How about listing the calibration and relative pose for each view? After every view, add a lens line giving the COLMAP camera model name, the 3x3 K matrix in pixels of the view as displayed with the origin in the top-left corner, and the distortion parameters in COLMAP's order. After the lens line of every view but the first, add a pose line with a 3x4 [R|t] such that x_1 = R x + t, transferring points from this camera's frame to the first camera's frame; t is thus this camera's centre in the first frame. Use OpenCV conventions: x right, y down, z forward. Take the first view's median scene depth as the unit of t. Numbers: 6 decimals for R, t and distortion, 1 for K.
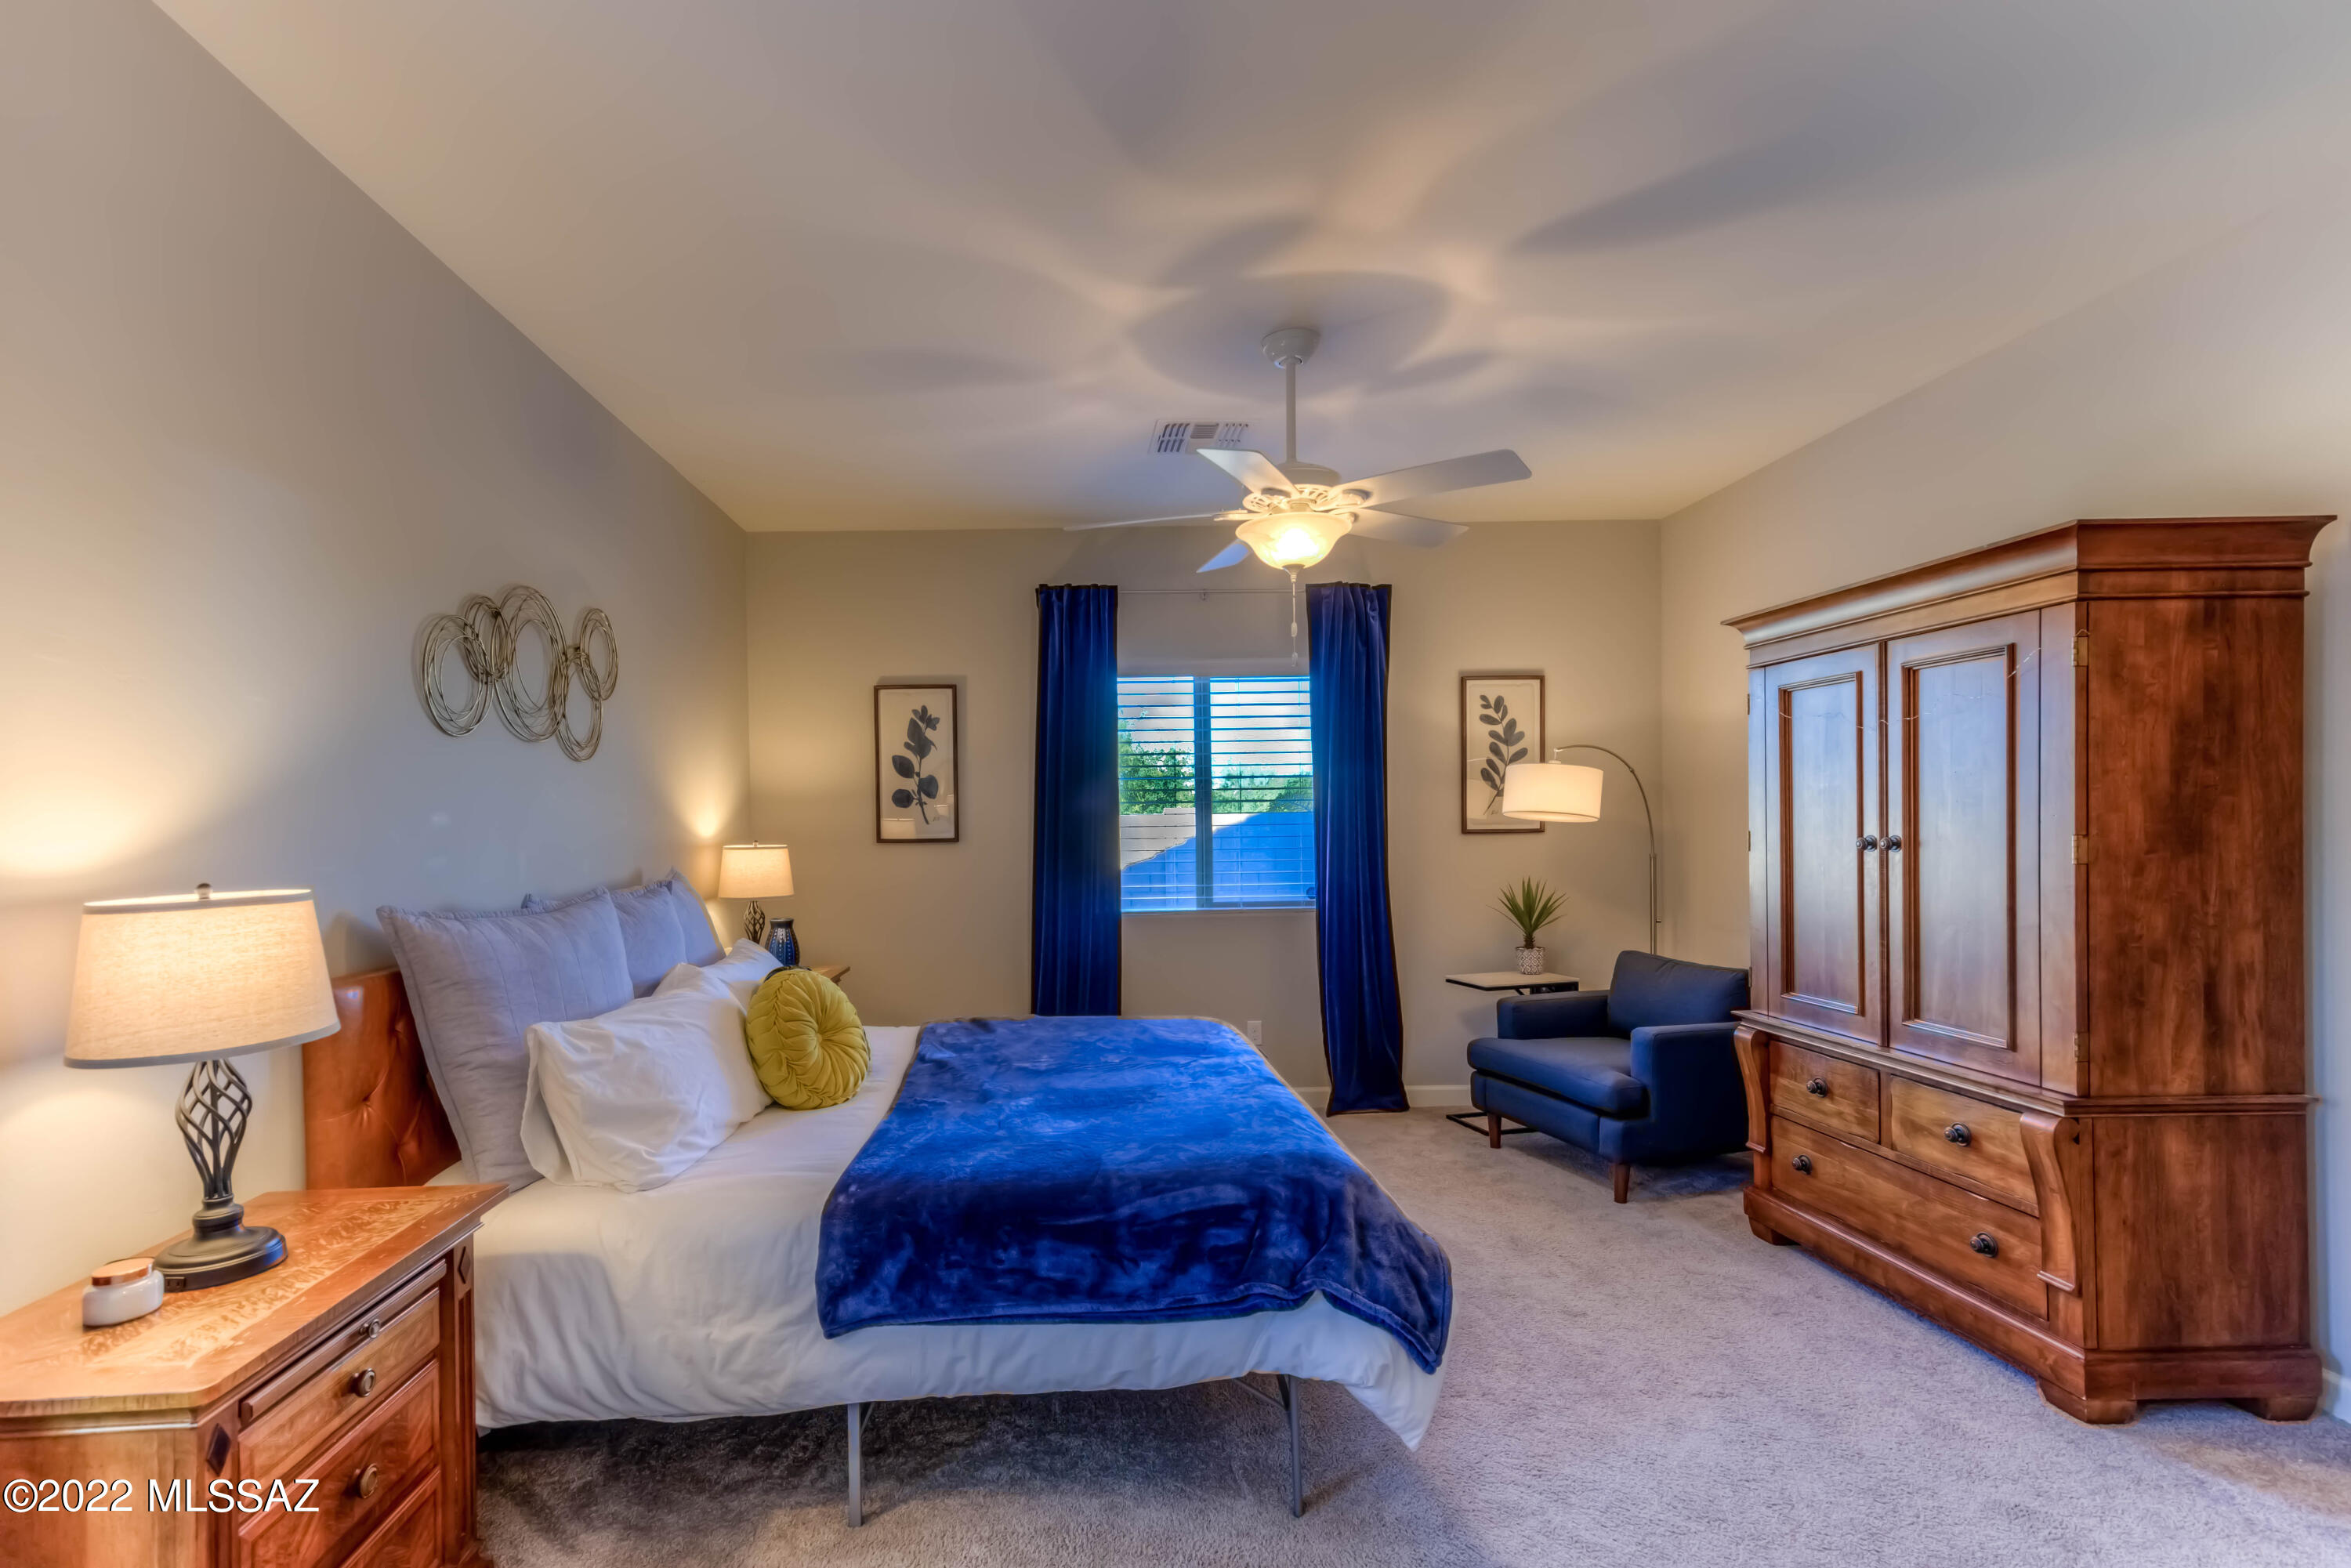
lens RADIAL K [[1073.8, 0, 1285.0], [0, 1073.8, 825.6], [0, 0, 1]] dist [0.019111, 0.002124]
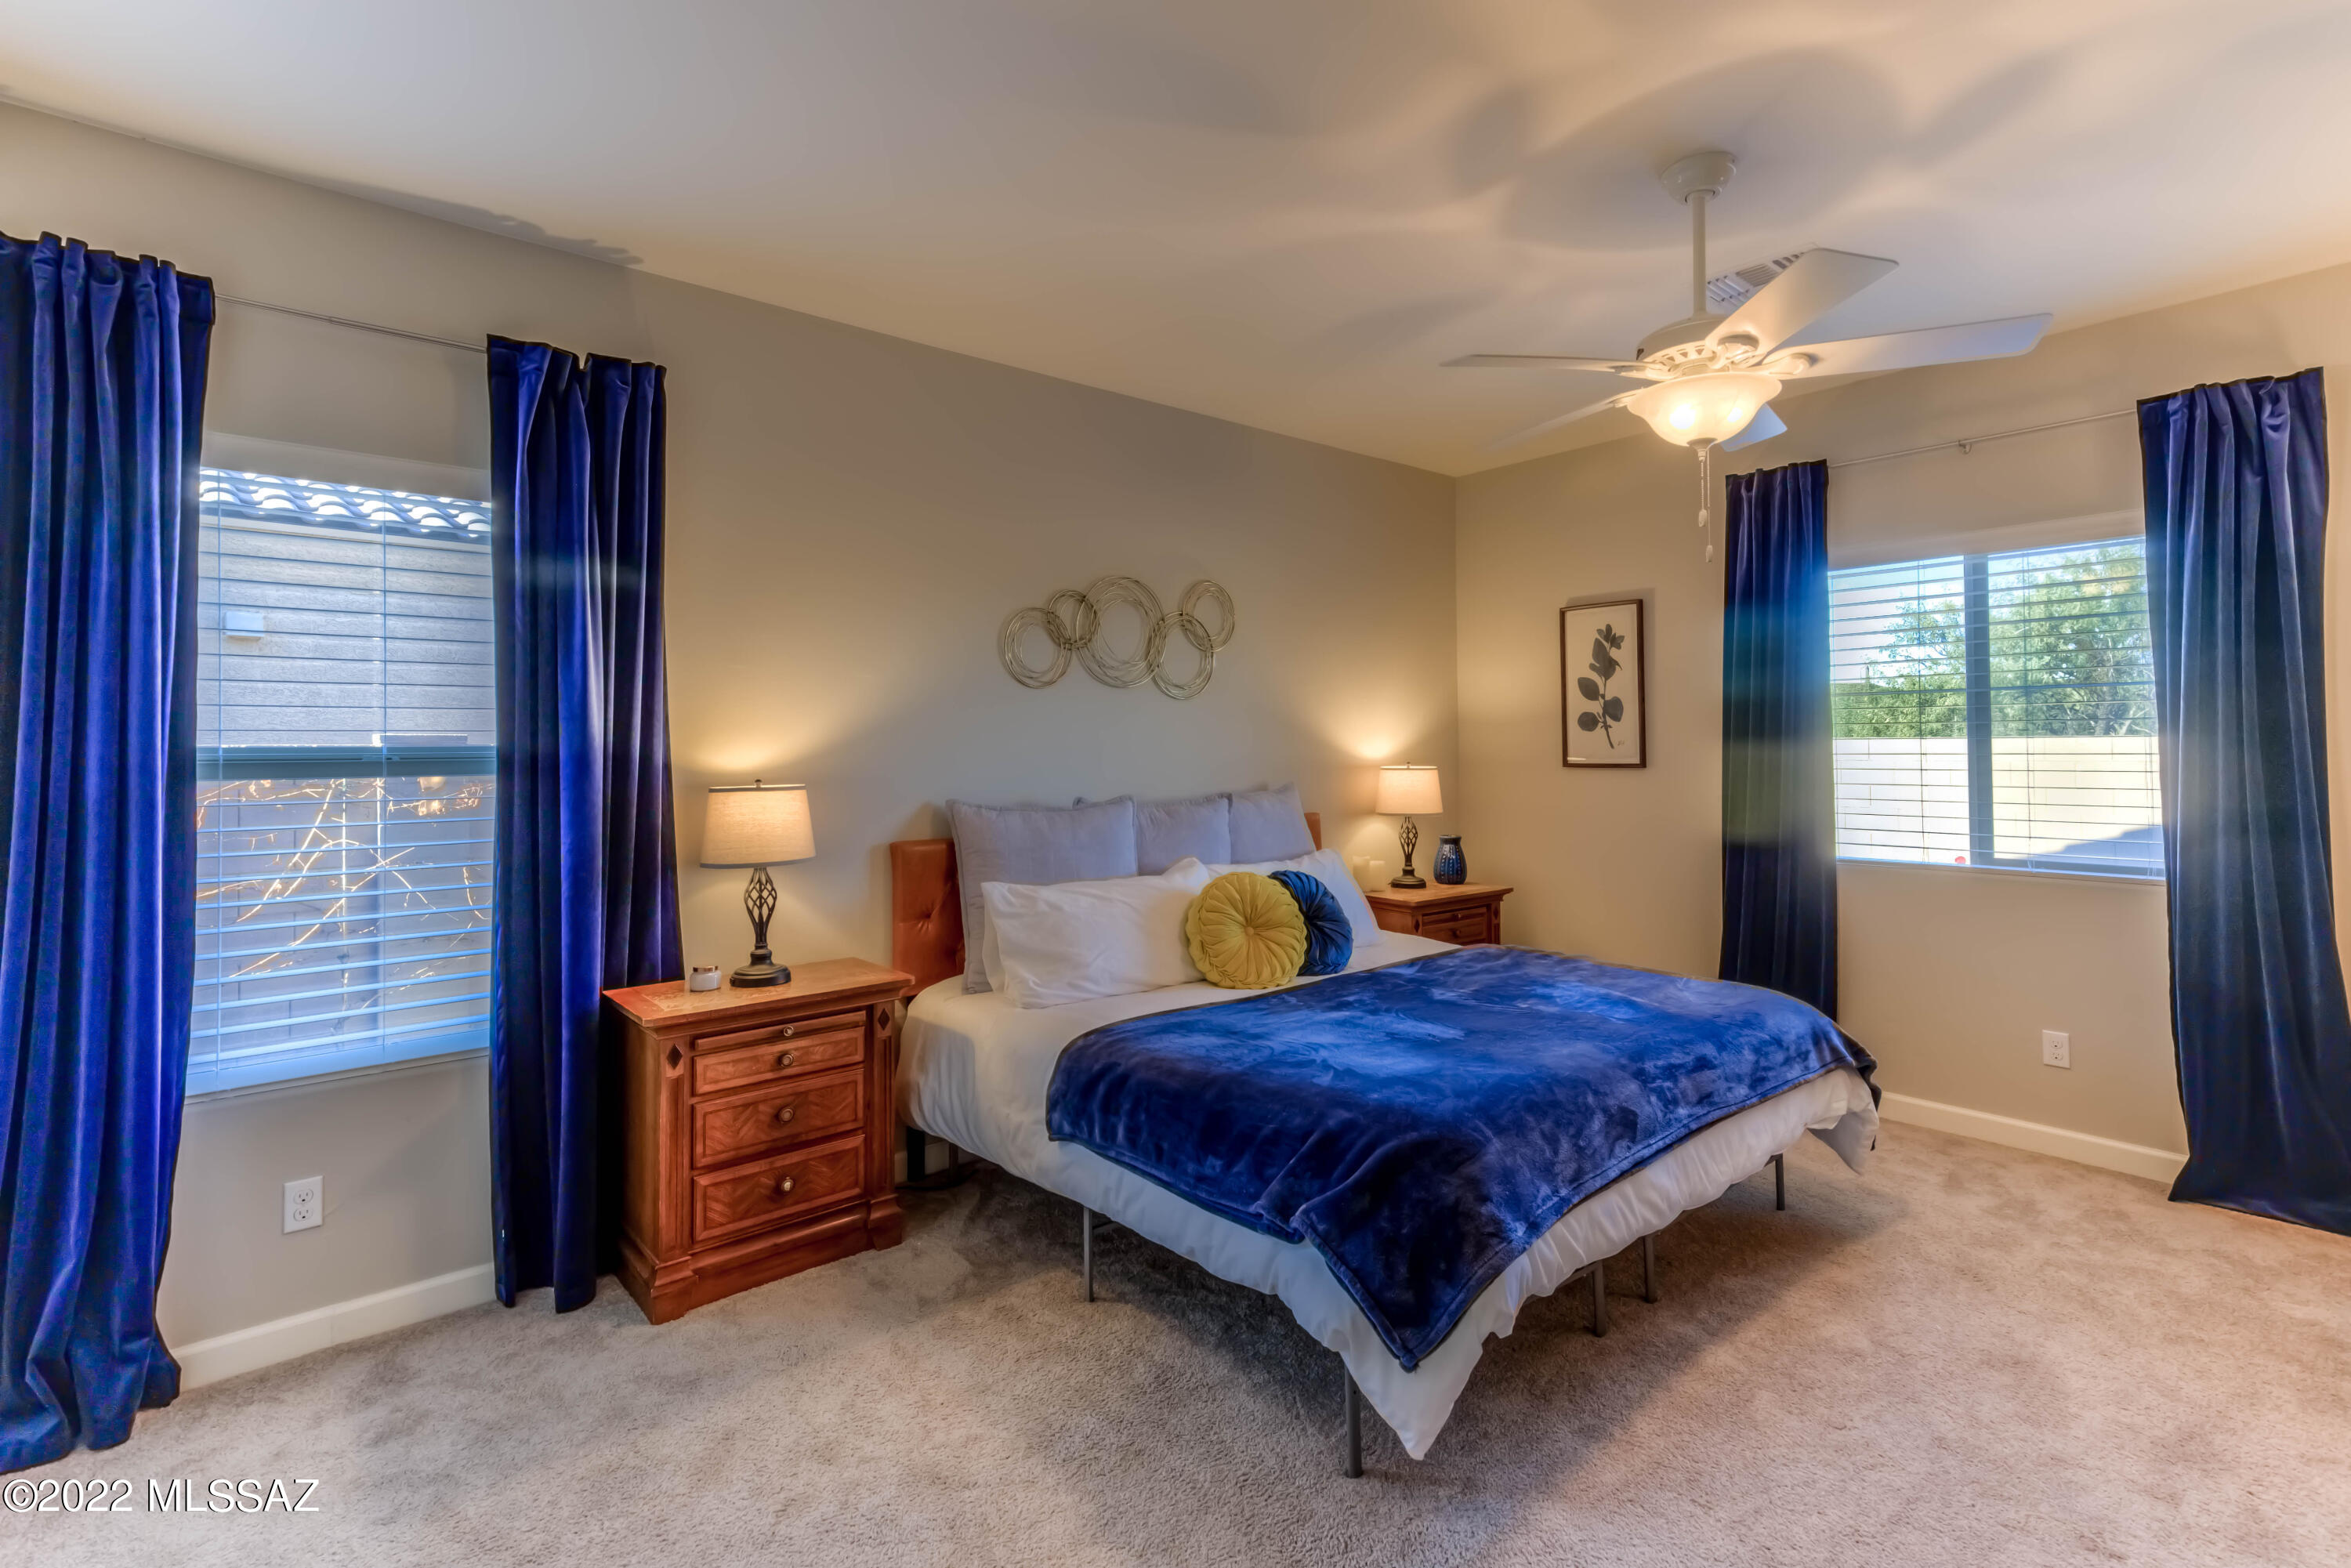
lens RADIAL K [[1073.8, 0, 1077.0], [0, 1073.8, 722.9], [0, 0, 1]] dist [0.019111, 0.002124]
pose [[0.620049, -0.008776, -0.784514, 0.357935], [-0.009001, 0.999792, -0.018299, -0.006574], [0.784511, 0.018408, 0.619841, 0.114754]]
